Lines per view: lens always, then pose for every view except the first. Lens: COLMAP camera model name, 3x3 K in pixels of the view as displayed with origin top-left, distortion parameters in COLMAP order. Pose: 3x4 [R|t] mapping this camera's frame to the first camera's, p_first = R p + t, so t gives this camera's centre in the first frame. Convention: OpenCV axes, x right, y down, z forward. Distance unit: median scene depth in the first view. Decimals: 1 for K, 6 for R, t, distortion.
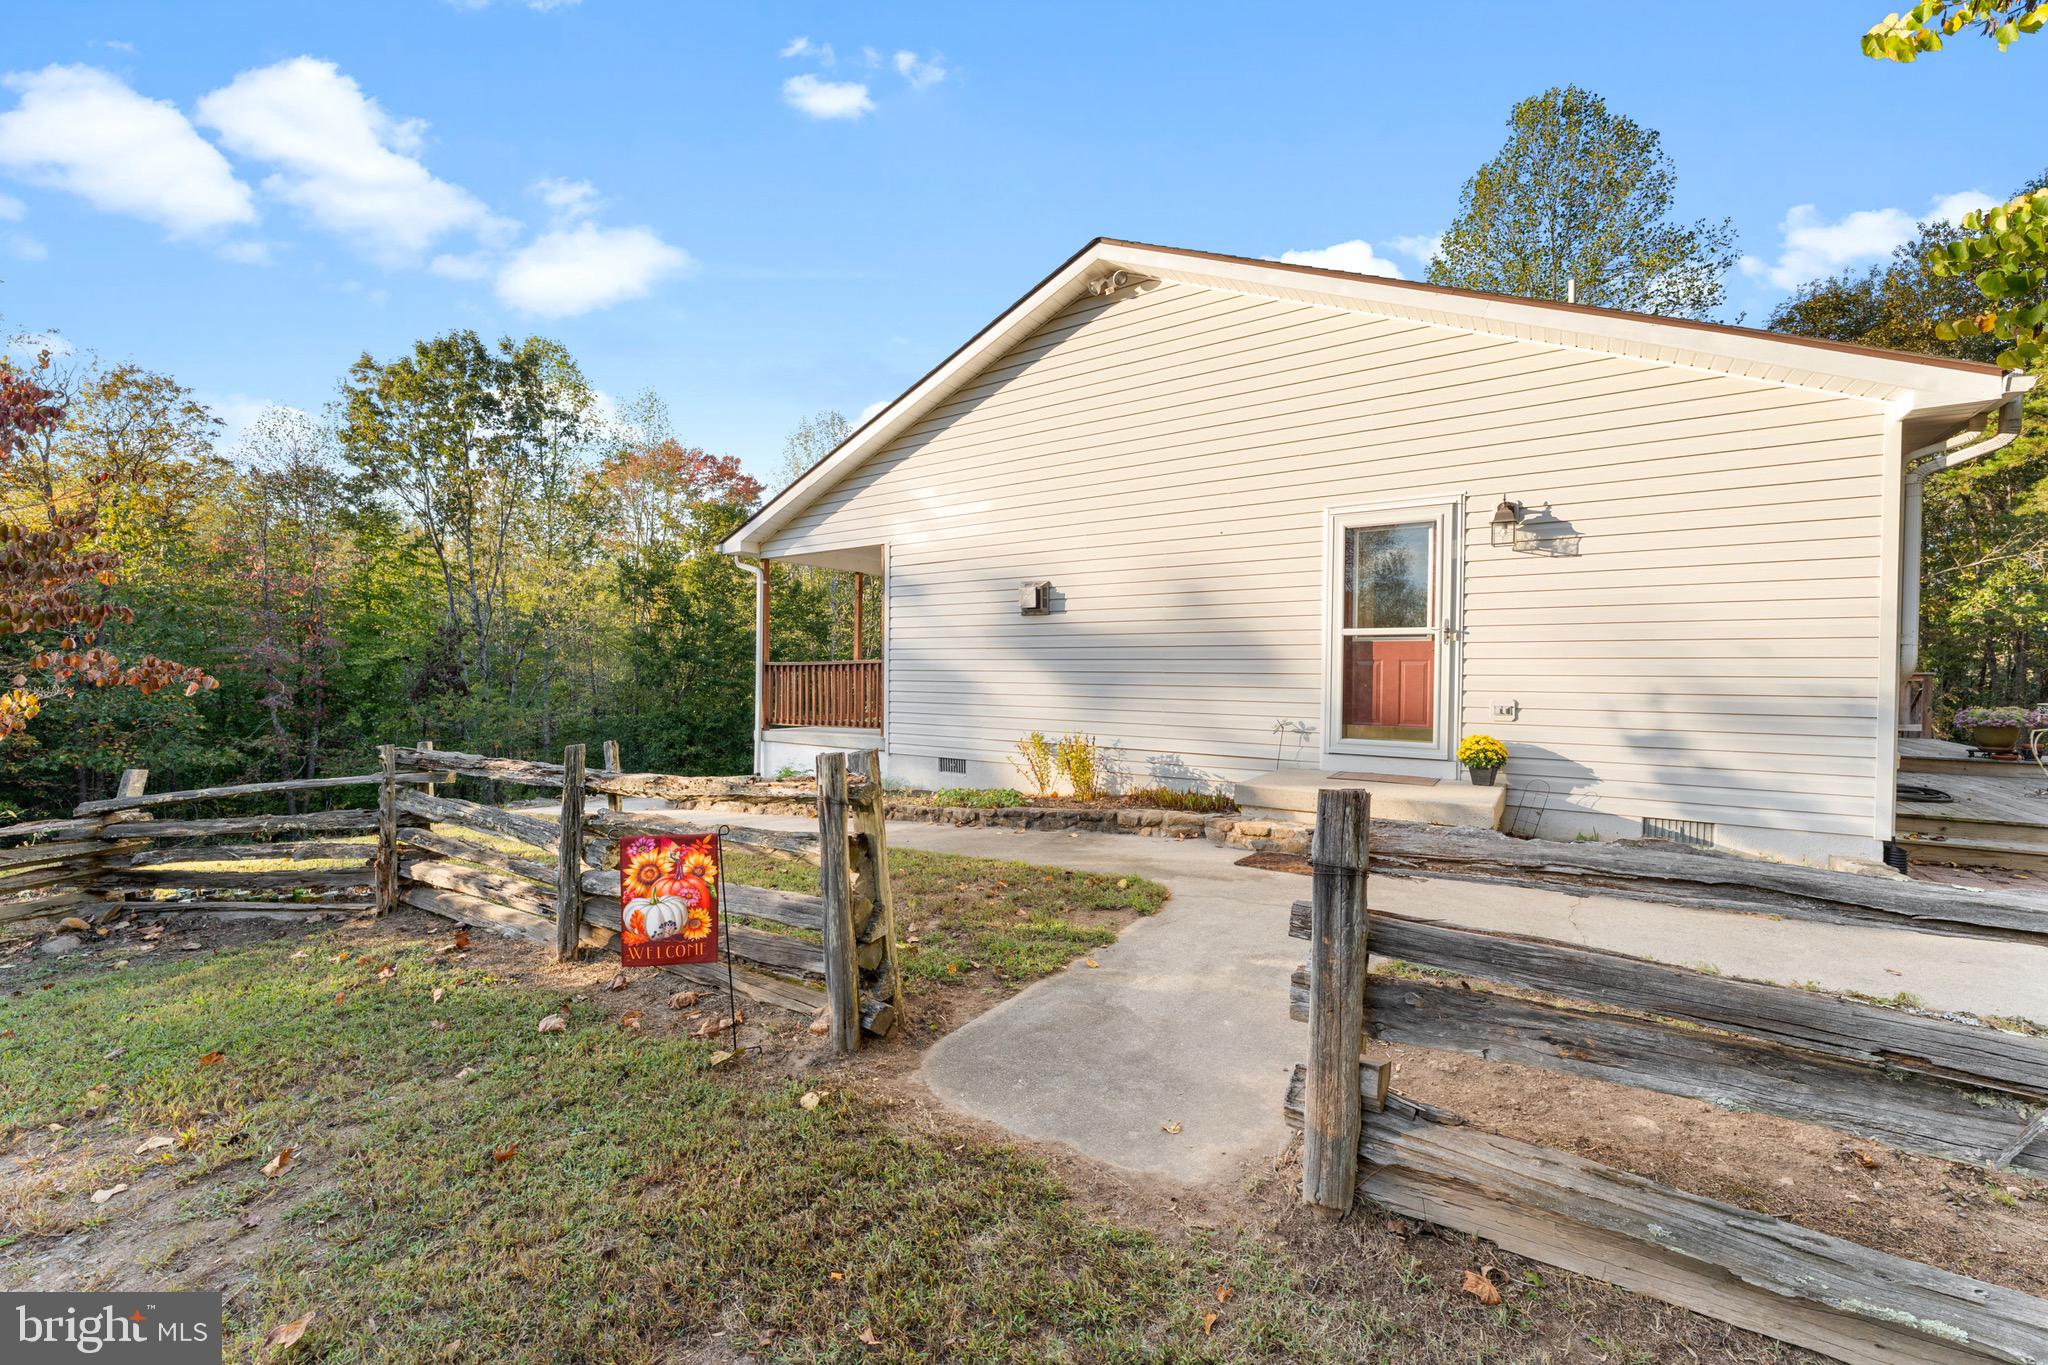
lens RADIAL K [[829.2, 0, 1024.0], [0, 829.2, 682.5], [0, 0, 1]] dist [0.003575, 0.000501]
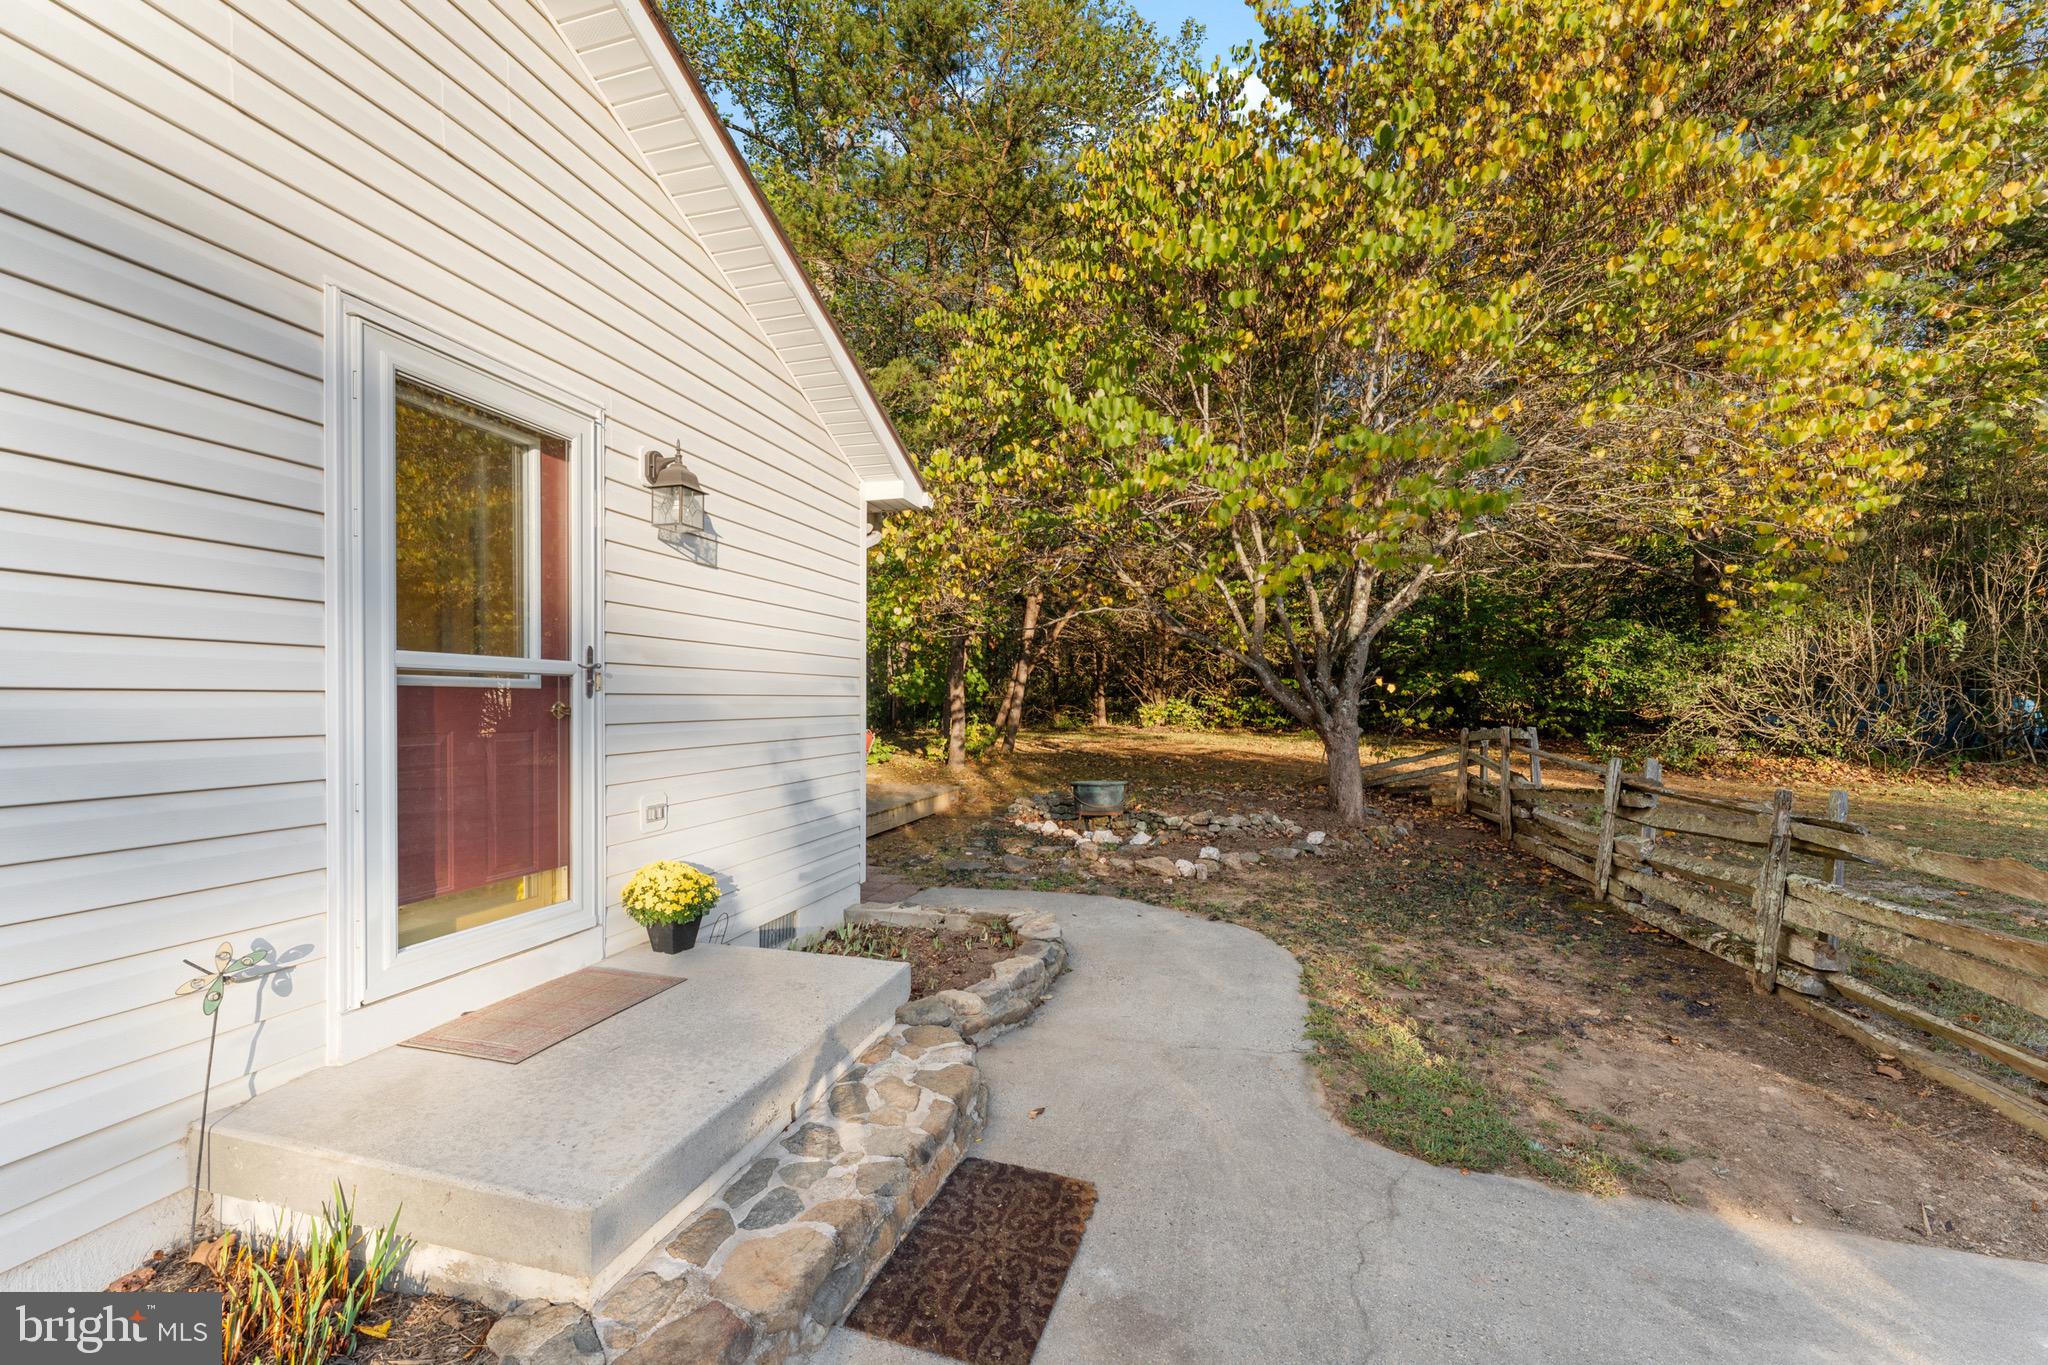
lens RADIAL K [[829.2, 0, 1024.0], [0, 829.2, 682.5], [0, 0, 1]] dist [0.003575, 0.000501]
pose [[-0.292087, 0.009727, 0.956342, -0.052436], [0.008050, 0.999938, -0.007711, -0.046196], [-0.956358, 0.005446, -0.292147, 0.862122]]
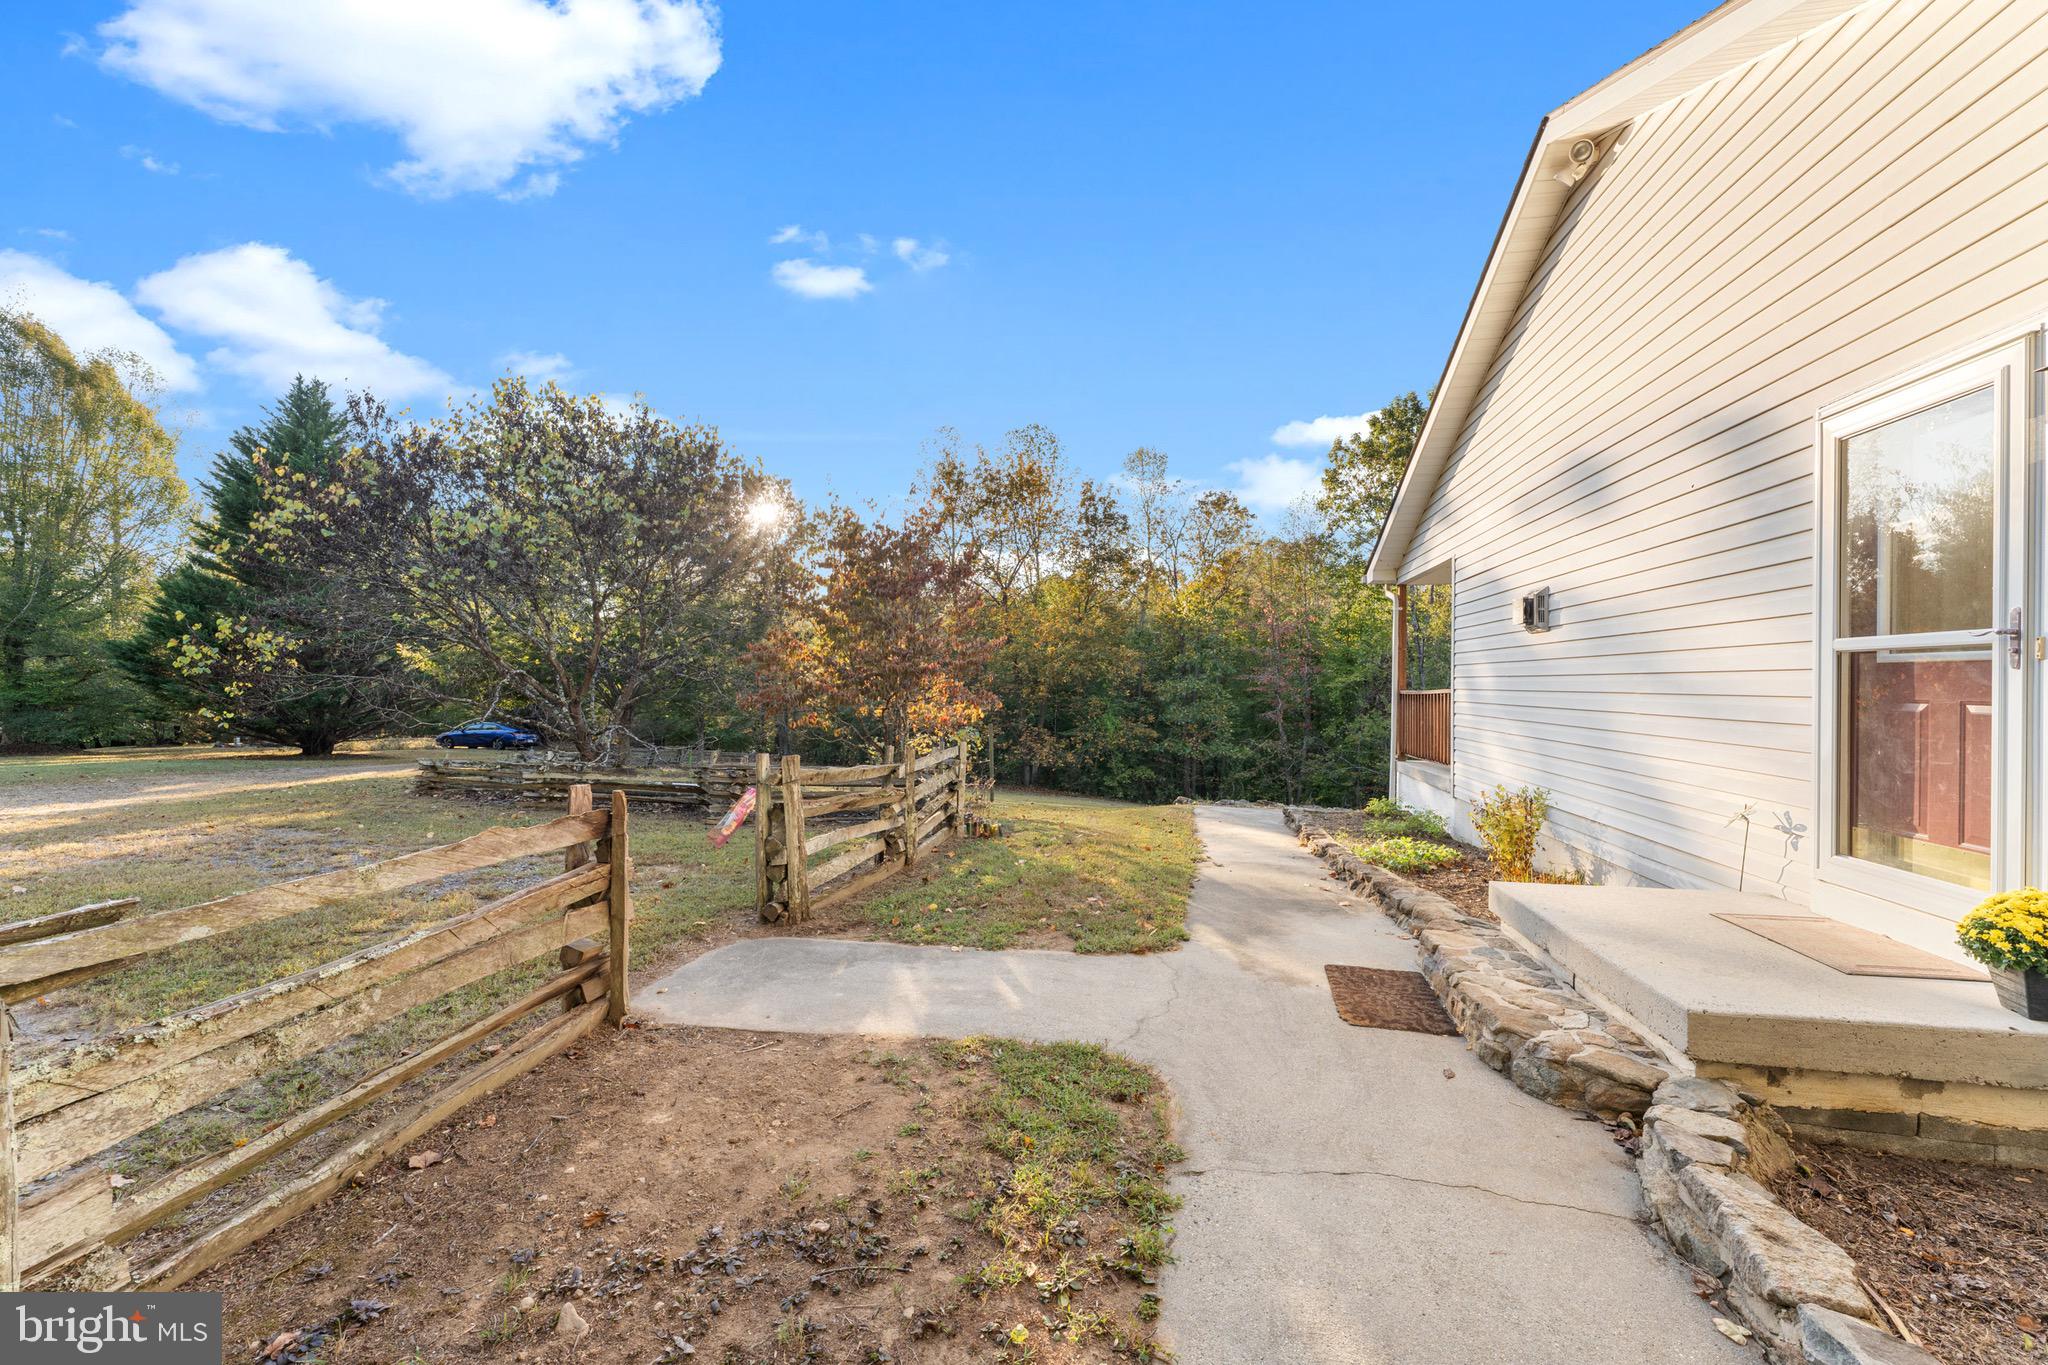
lens RADIAL K [[829.2, 0, 1024.0], [0, 829.2, 682.5], [0, 0, 1]] dist [0.003575, 0.000501]
pose [[0.362983, -0.005636, -0.931779, 0.691368], [-0.011064, 0.999885, -0.010359, -0.027040], [0.931730, 0.014069, 0.362879, 0.356754]]
